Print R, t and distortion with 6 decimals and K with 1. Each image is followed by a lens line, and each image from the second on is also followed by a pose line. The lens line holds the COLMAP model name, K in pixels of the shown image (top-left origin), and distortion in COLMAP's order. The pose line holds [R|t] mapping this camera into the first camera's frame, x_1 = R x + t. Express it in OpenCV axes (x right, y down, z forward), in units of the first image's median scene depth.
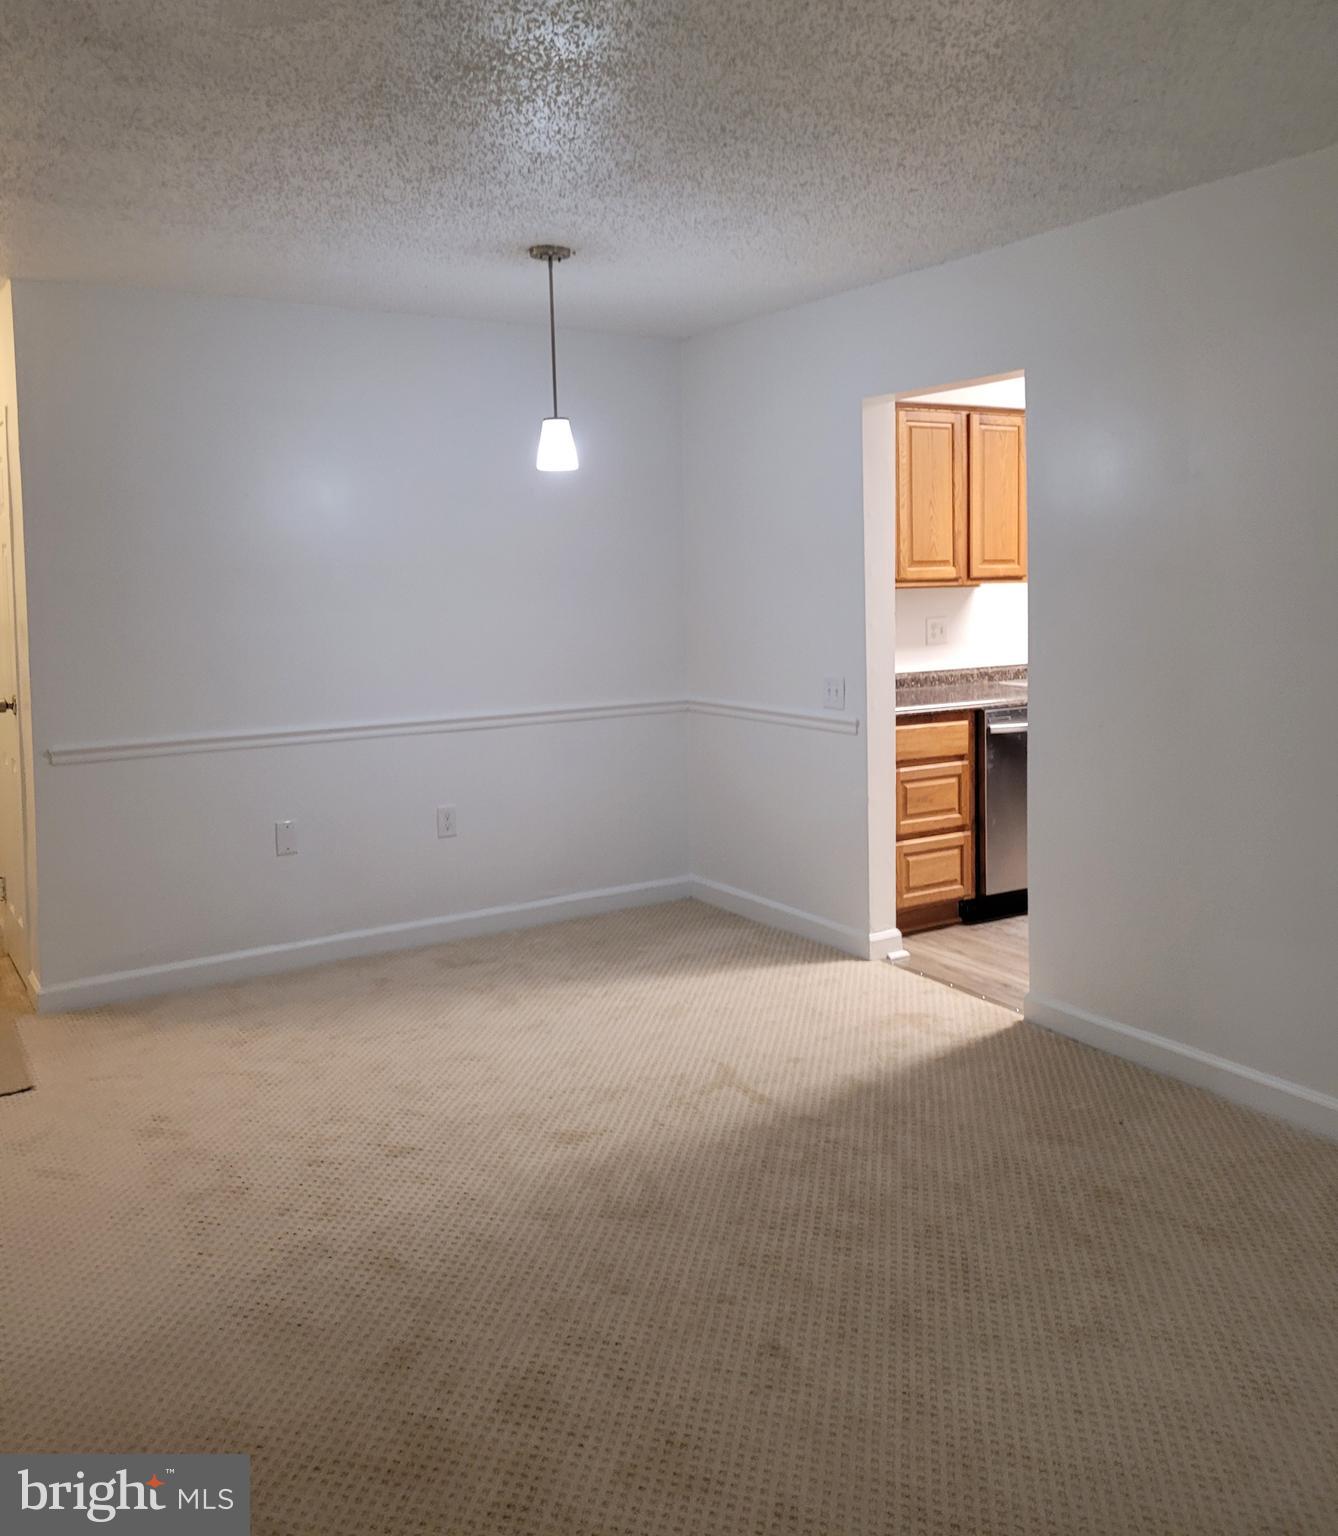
lens RADIAL K [[1401.9, 0, 593.5], [0, 1401.9, 668.1], [0, 0, 1]] dist [0.054991, -0.038876]
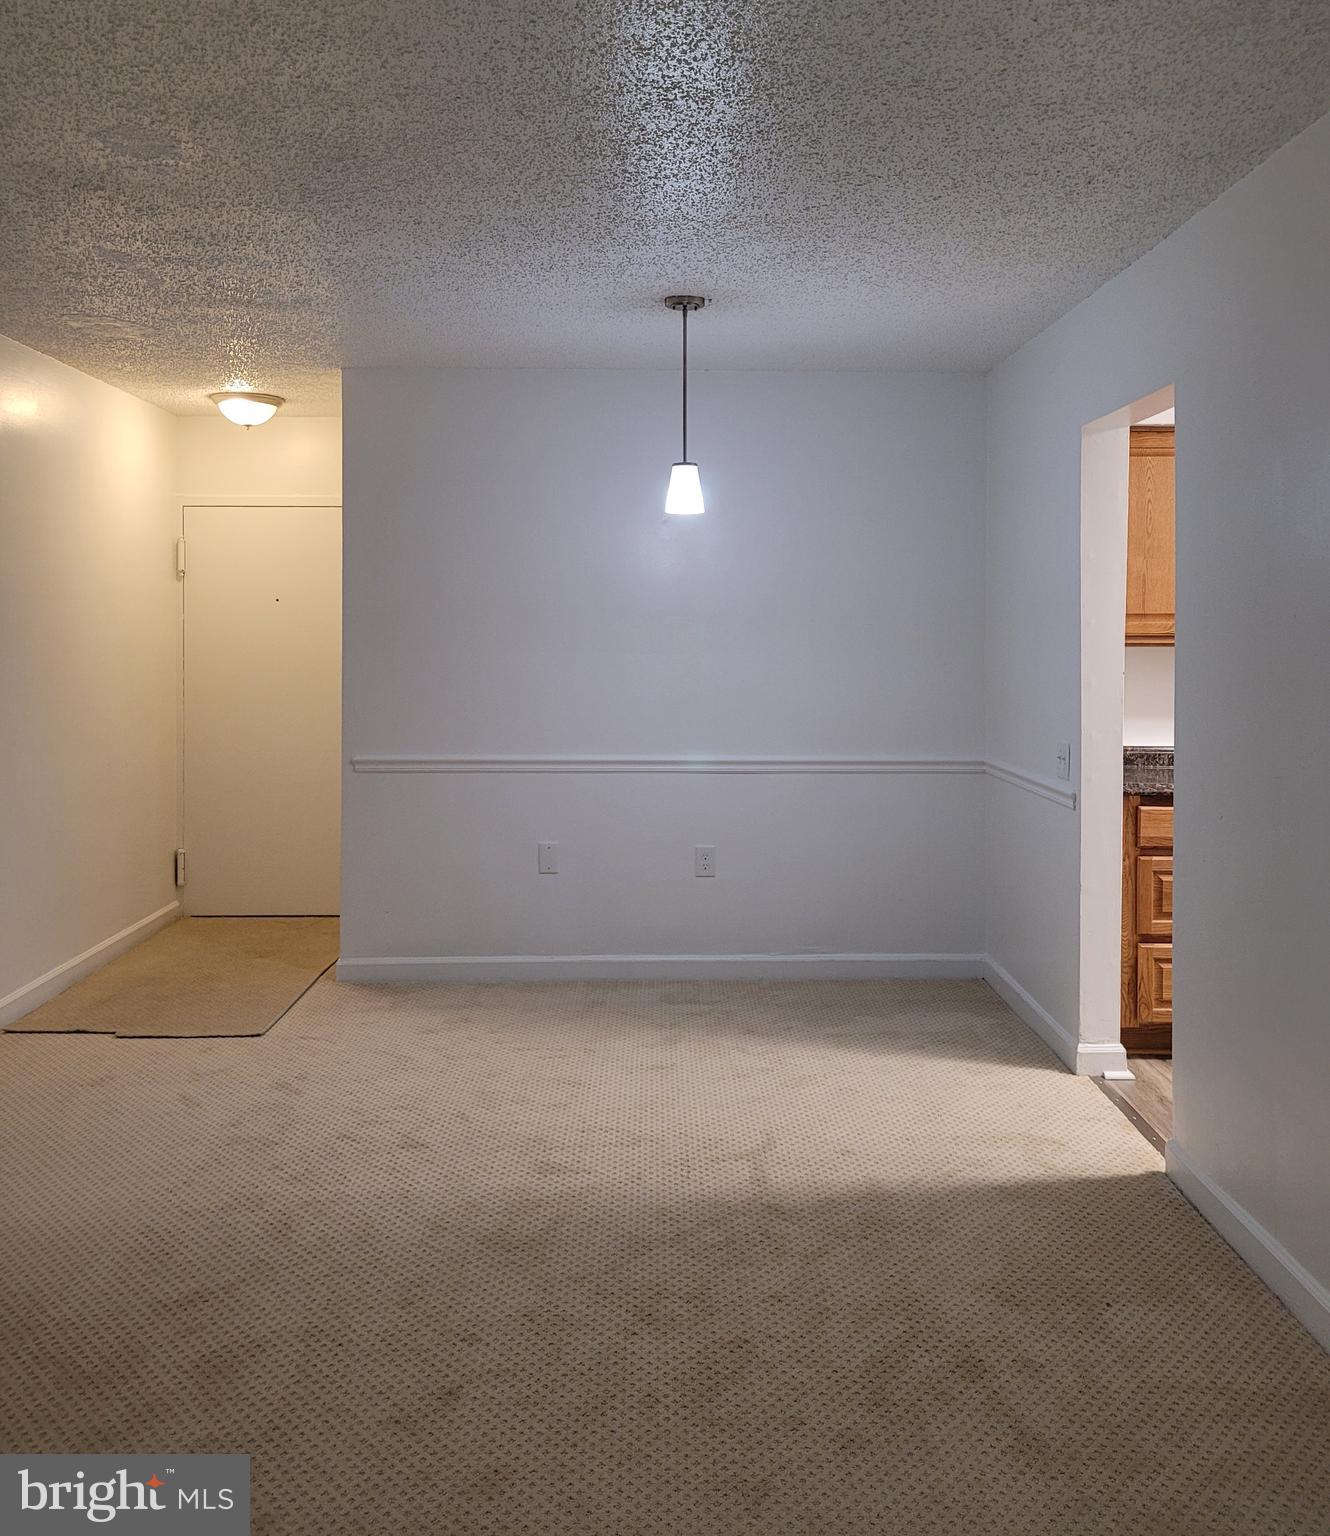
lens RADIAL K [[1401.9, 0, 643.6], [0, 1401.9, 667.2], [0, 0, 1]] dist [0.054991, -0.038876]
pose [[0.847258, 0.036189, -0.529947, 0.491147], [-0.056012, 0.998201, -0.021384, -0.008638], [0.528220, 0.047801, 0.847761, 0.135017]]
